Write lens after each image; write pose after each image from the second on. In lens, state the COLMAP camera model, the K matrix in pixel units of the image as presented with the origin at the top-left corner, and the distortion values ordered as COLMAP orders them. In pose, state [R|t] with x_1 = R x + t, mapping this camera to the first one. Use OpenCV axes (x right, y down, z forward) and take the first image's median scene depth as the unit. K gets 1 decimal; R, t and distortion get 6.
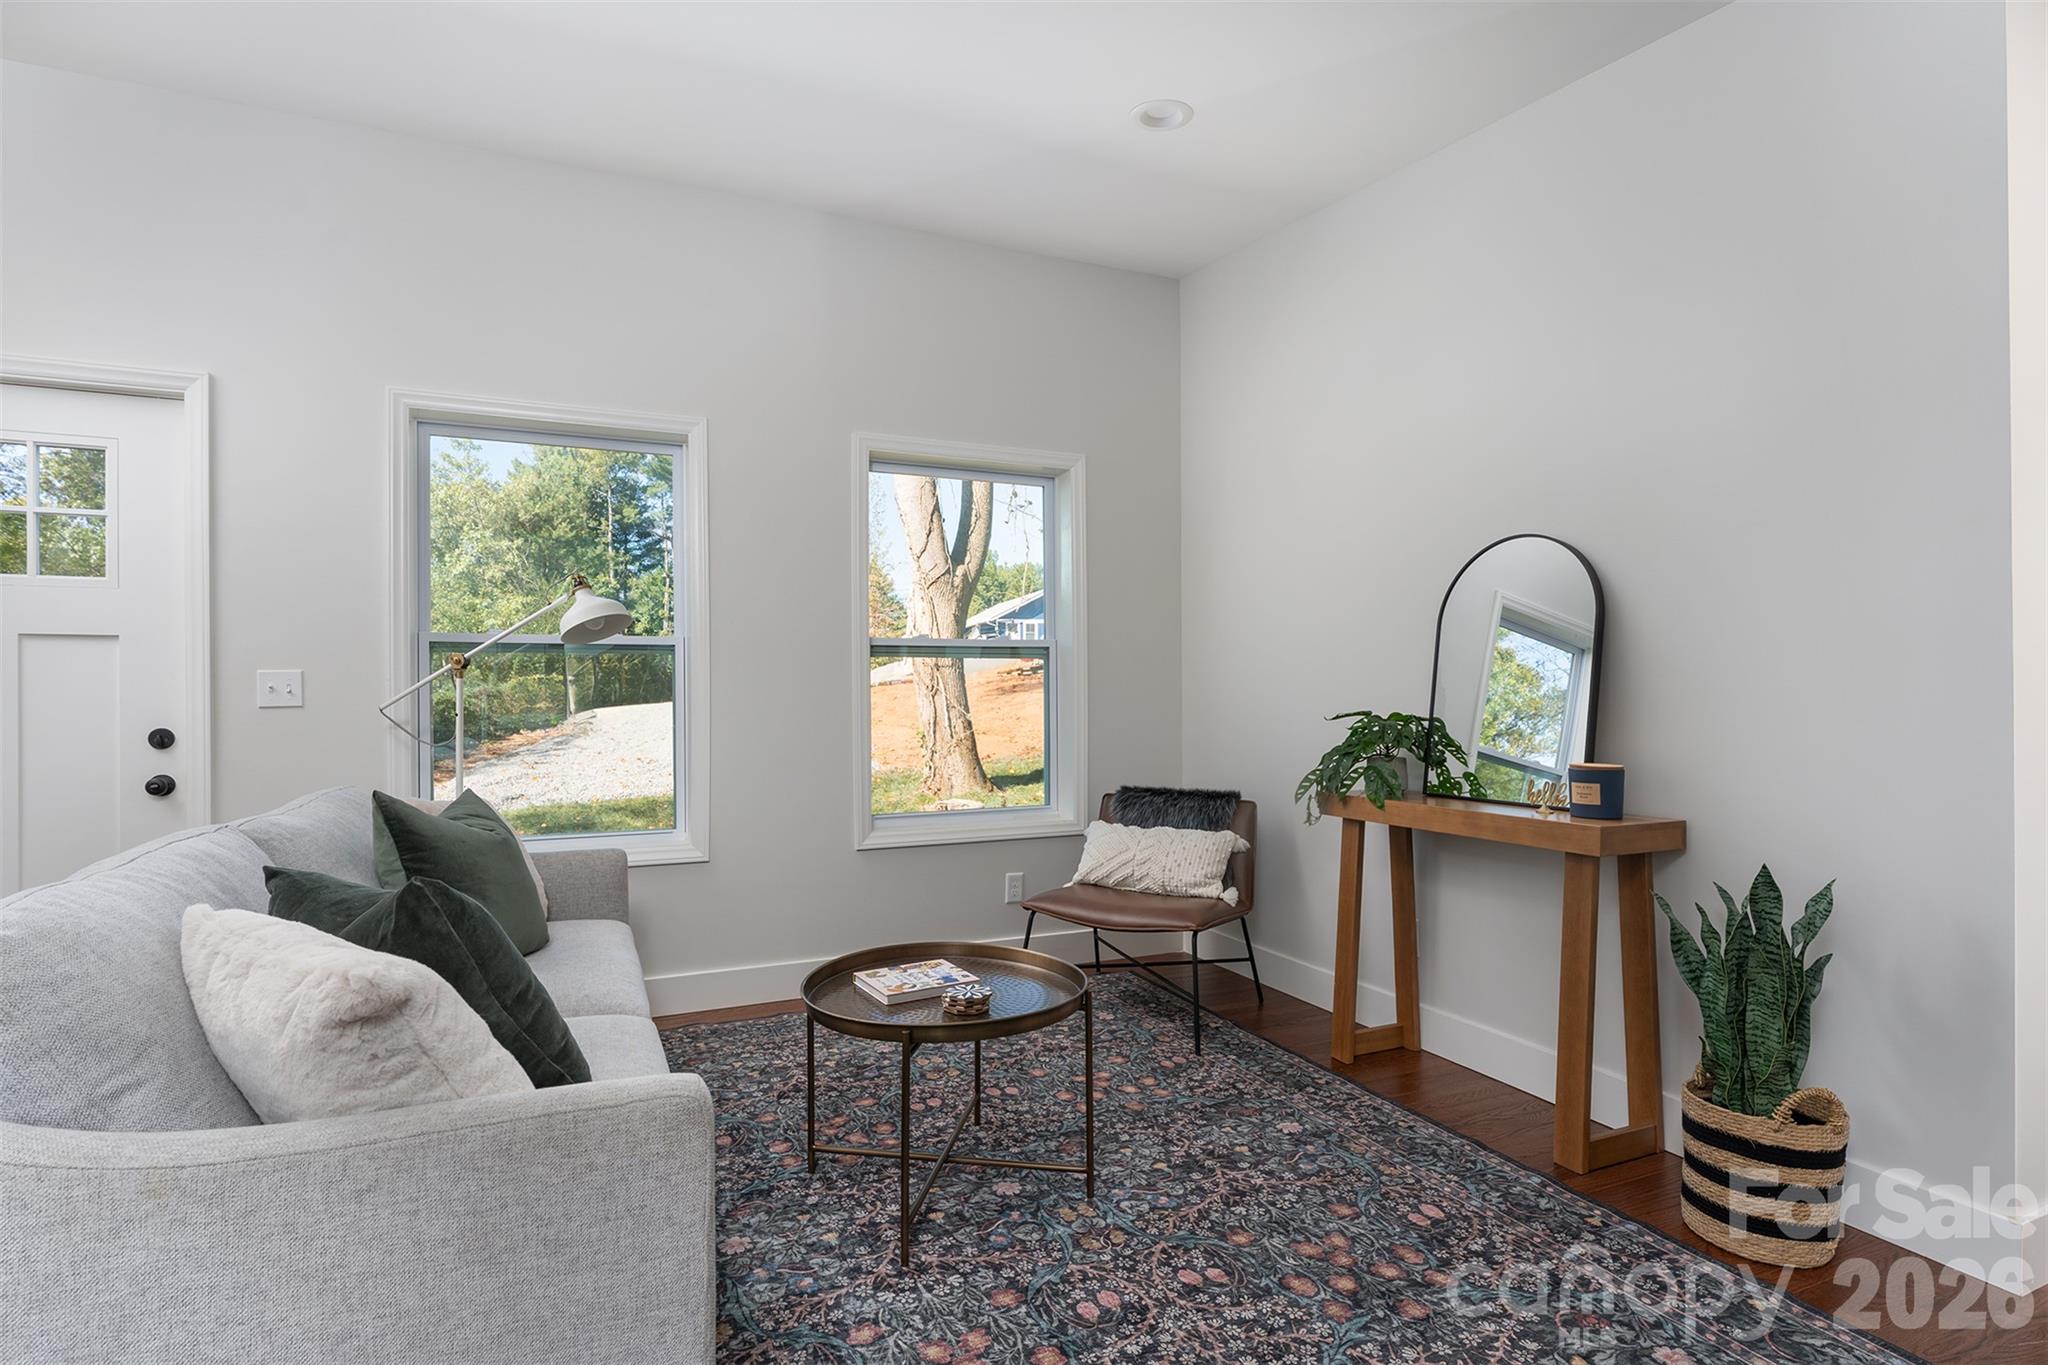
lens RADIAL K [[957.6, 0, 964.3], [0, 957.6, 704.5], [0, 0, 1]] dist [-0.000629, 0.000677]
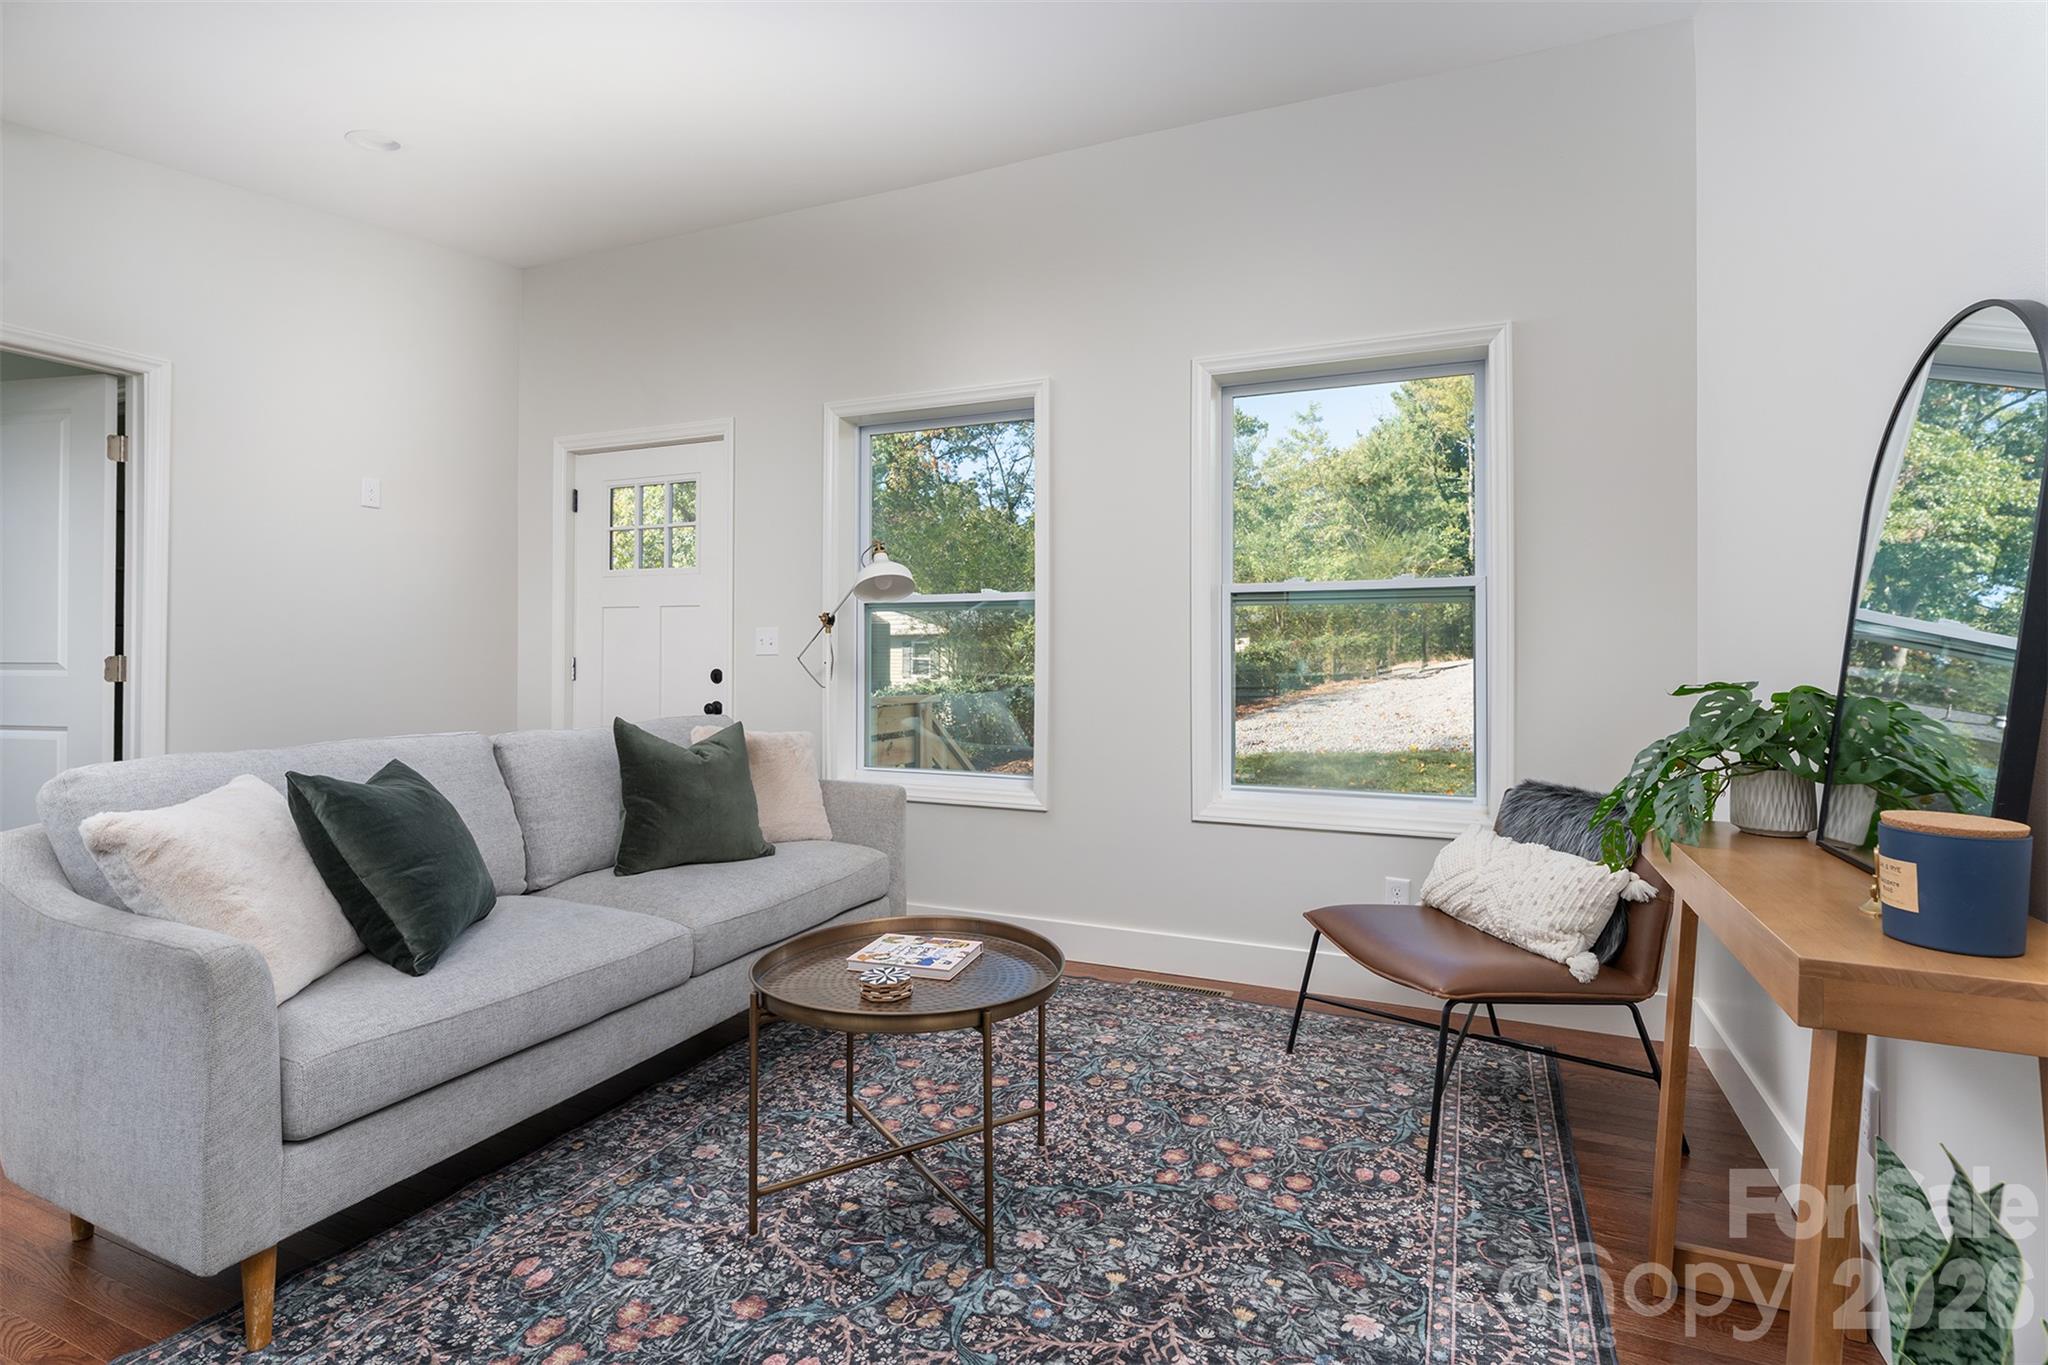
lens RADIAL K [[957.6, 0, 1063.3], [0, 957.6, 636.7], [0, 0, 1]] dist [-0.000629, 0.000677]
pose [[0.712993, -0.002547, -0.701166, 0.544293], [-0.012394, 0.999791, -0.016234, -0.006913], [0.701061, 0.020265, 0.712813, 0.328588]]
